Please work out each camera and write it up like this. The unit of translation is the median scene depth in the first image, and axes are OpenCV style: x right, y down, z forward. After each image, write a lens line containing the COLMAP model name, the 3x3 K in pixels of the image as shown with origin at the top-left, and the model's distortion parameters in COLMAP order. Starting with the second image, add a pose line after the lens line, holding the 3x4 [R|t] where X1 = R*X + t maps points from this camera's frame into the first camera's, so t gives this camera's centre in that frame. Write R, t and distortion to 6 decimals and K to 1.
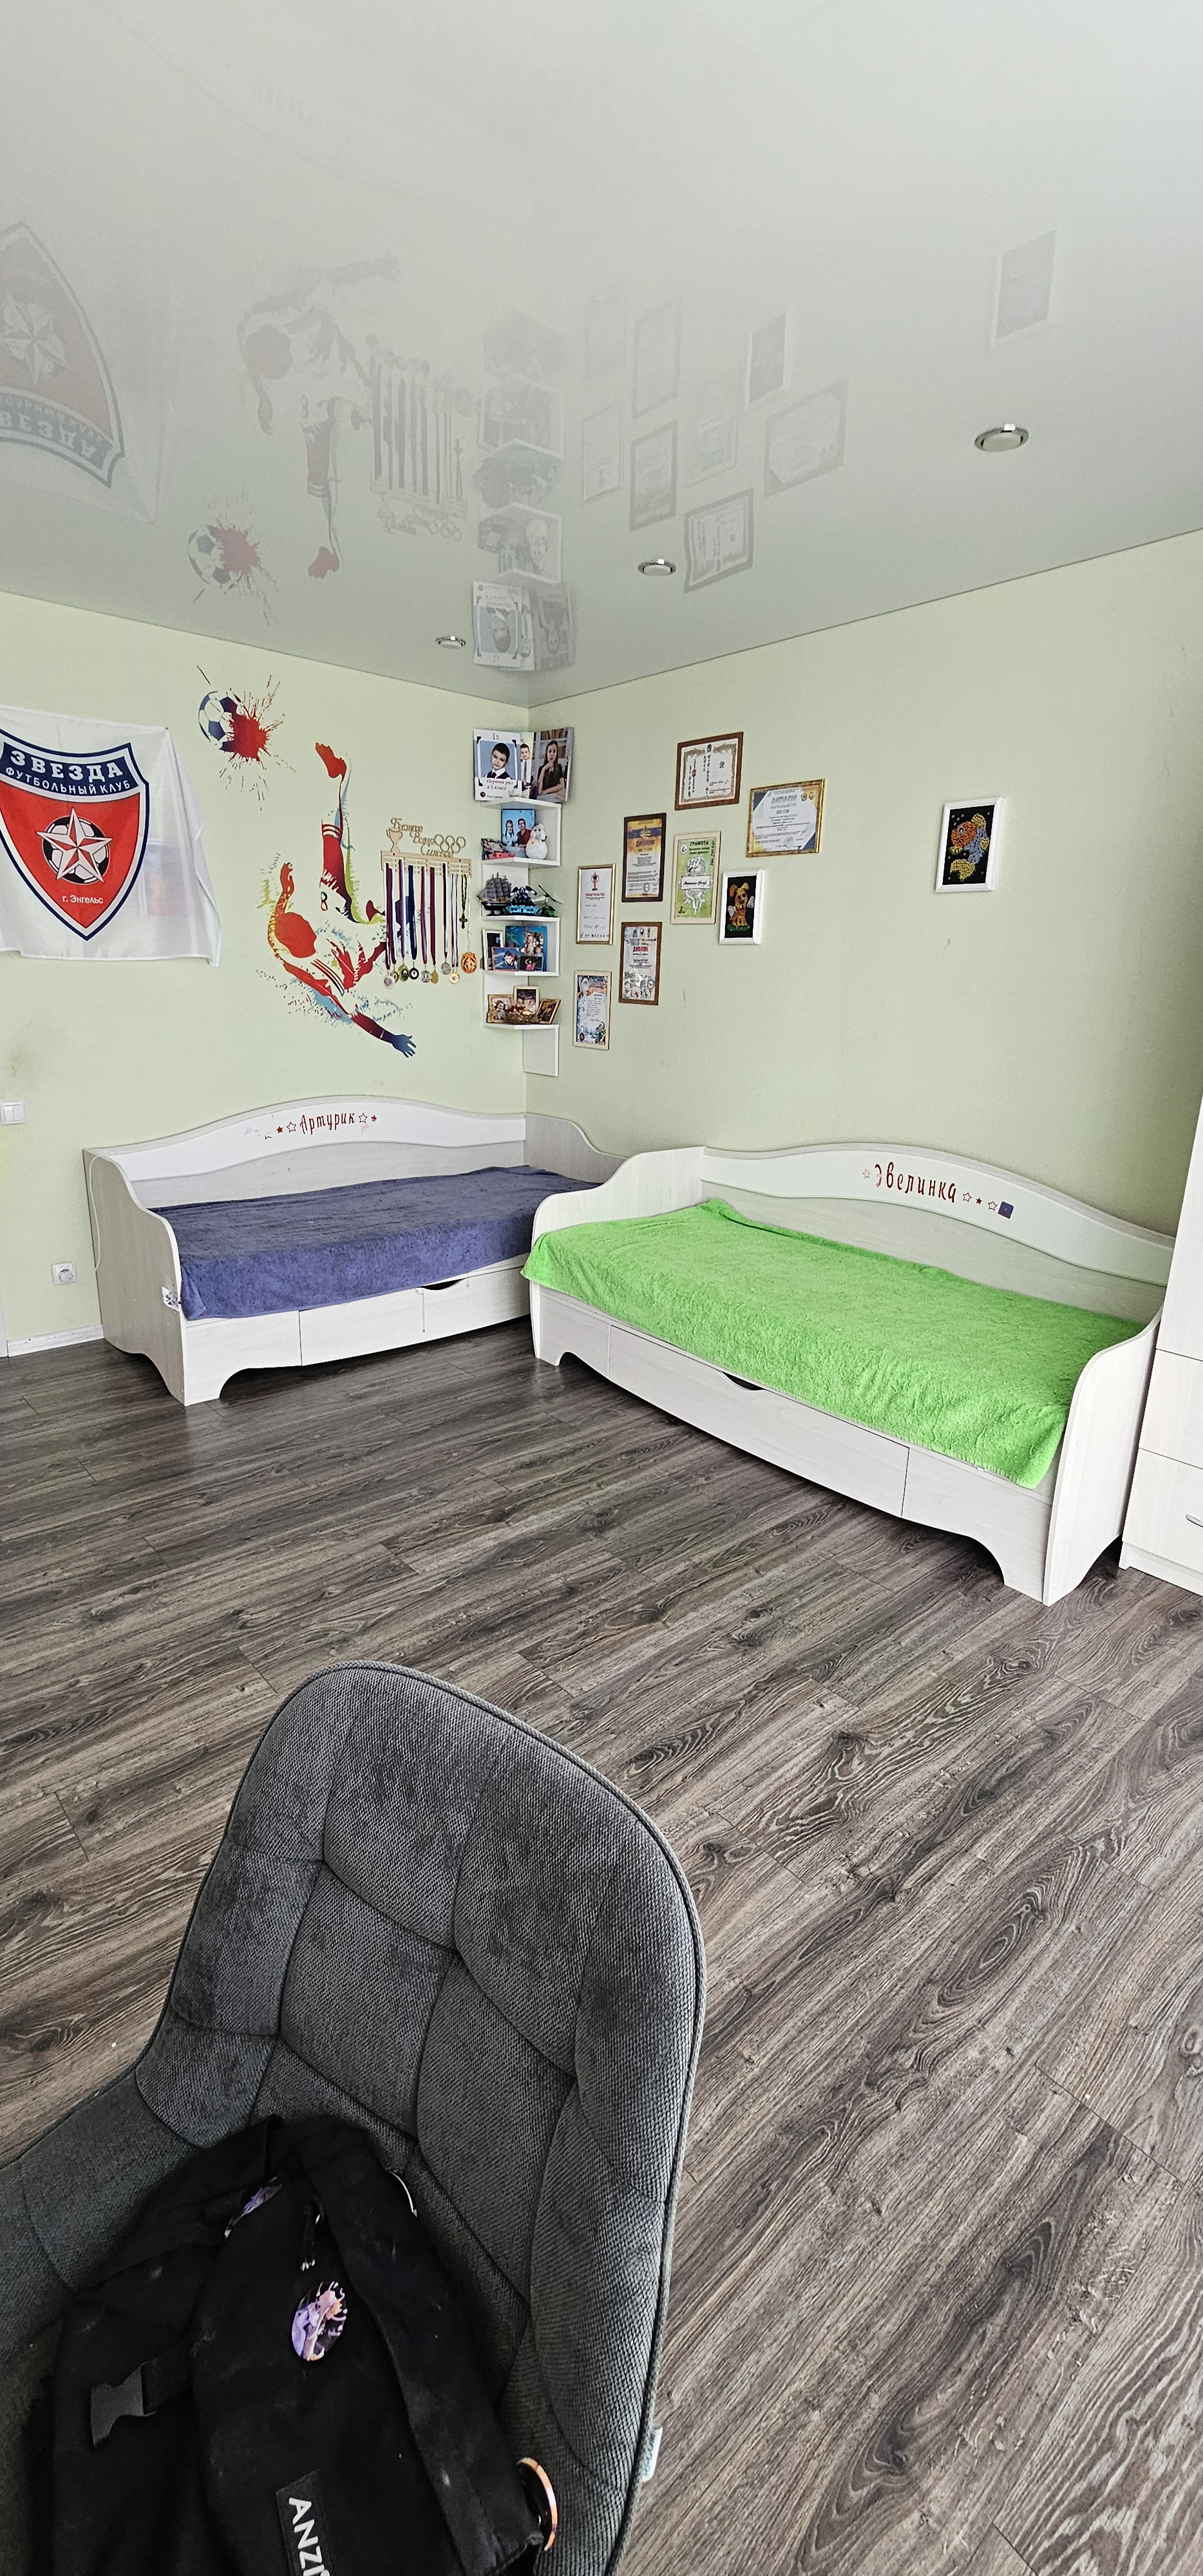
lens RADIAL K [[1062.2, 0, 594.3], [0, 1062.2, 1286.3], [0, 0, 1]] dist [-0.001017, 0.000080]
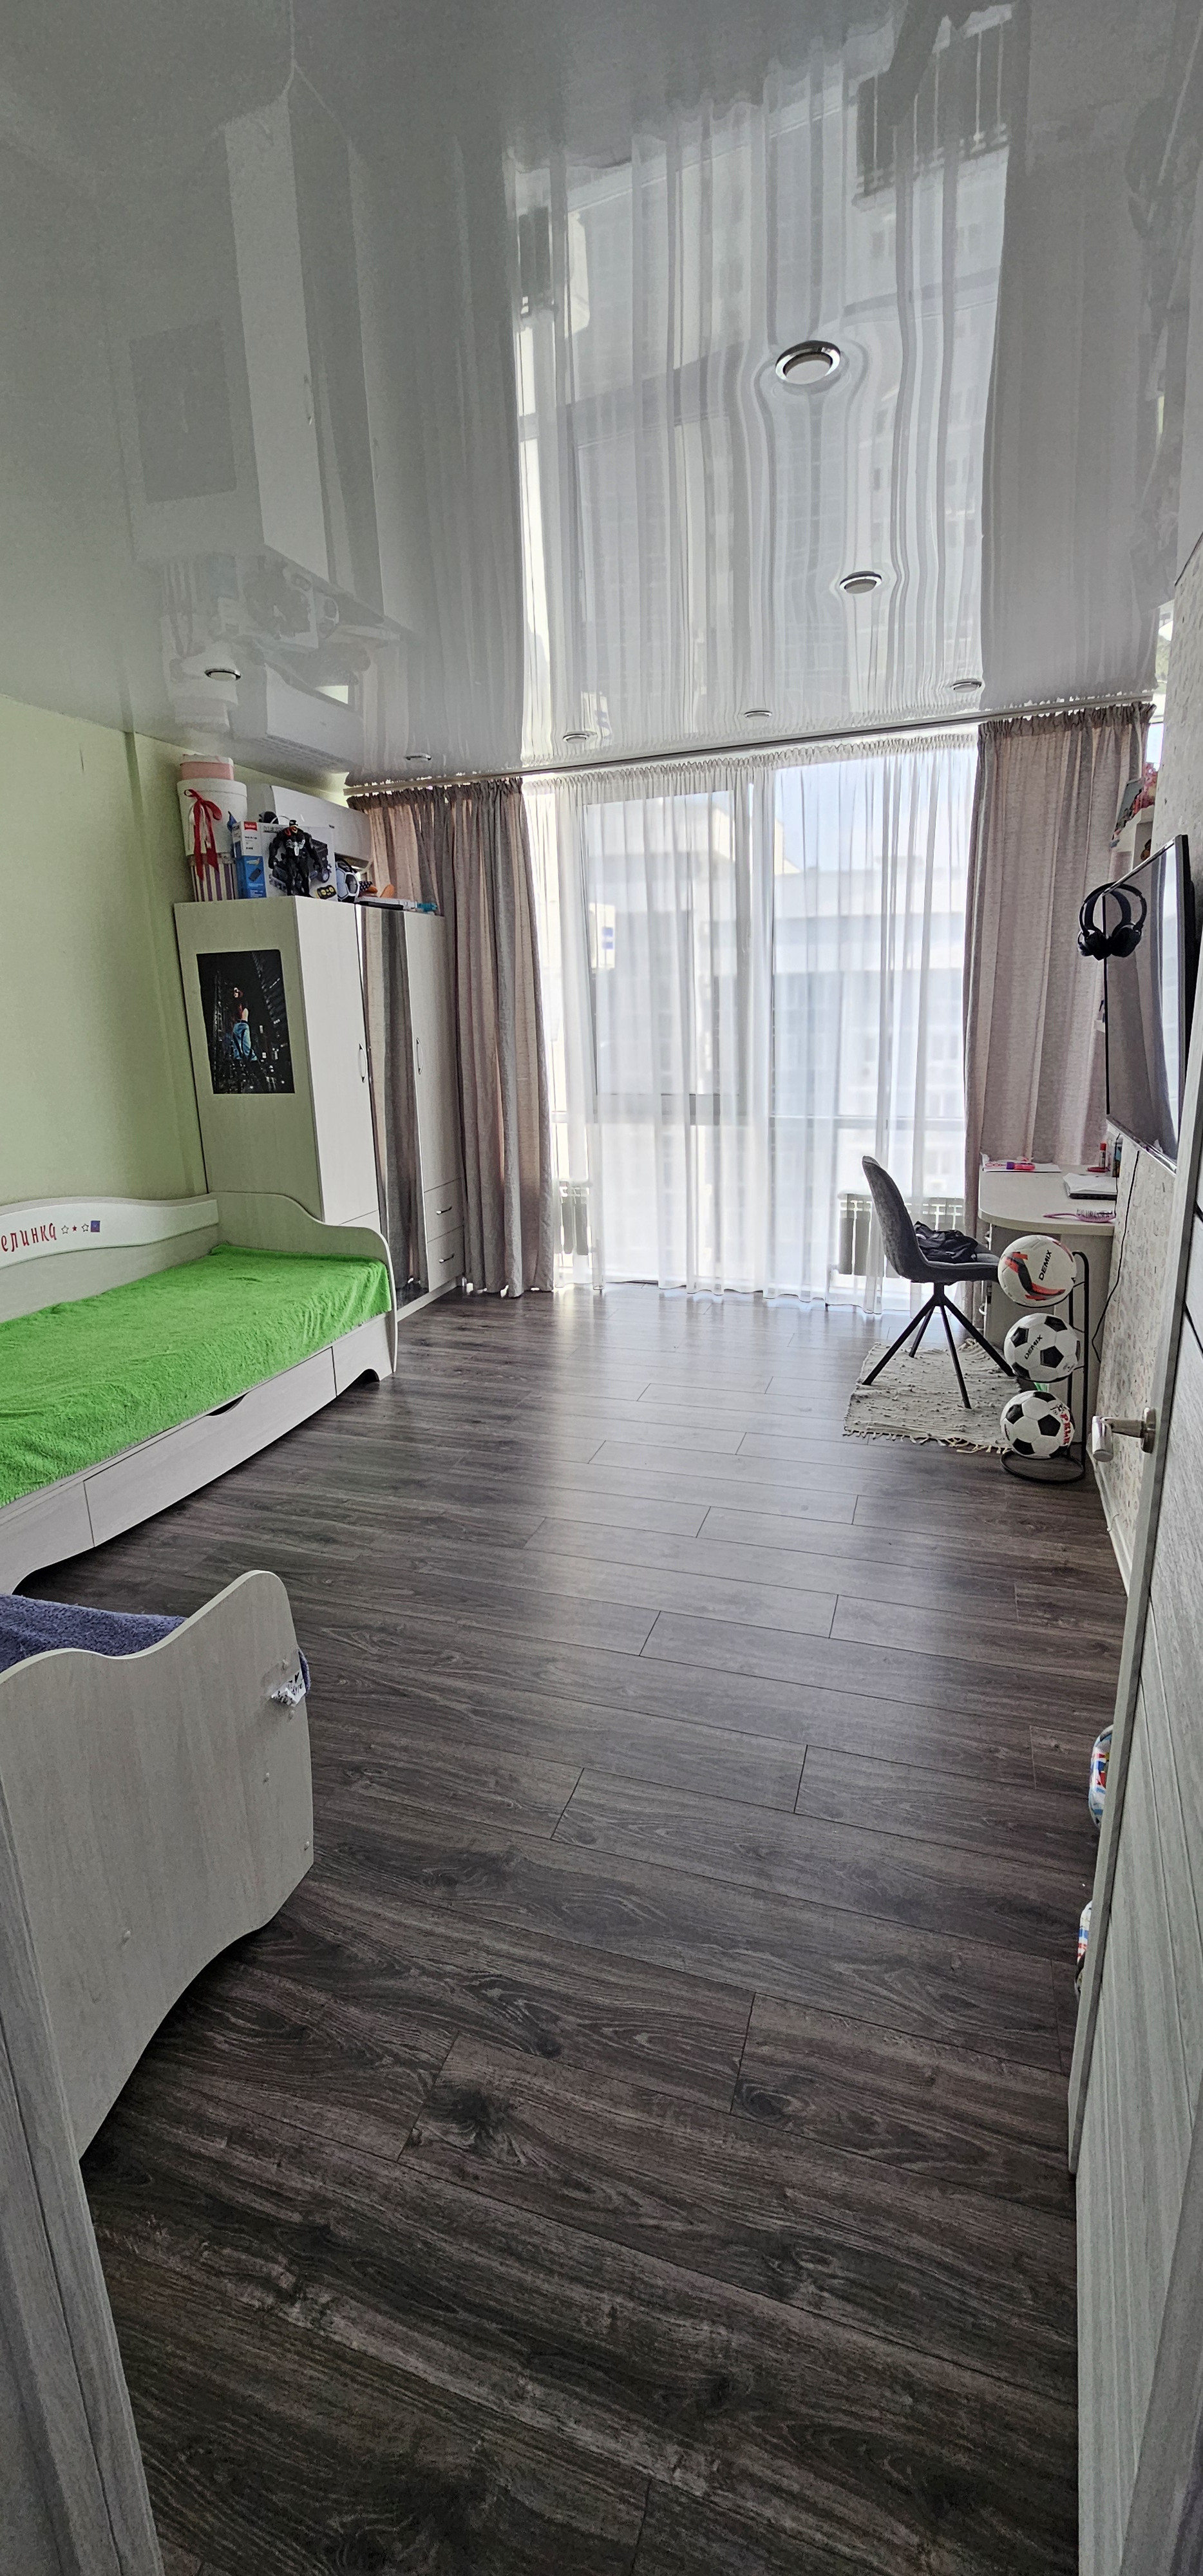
lens RADIAL K [[1062.2, 0, 599.7], [0, 1062.2, 1280.1], [0, 0, 1]] dist [-0.001017, 0.000080]
pose [[-0.515997, -0.229284, 0.825334, -0.925321], [0.263833, 0.874129, 0.407787, -0.365128], [-0.814947, 0.428167, -0.390555, 1.059756]]
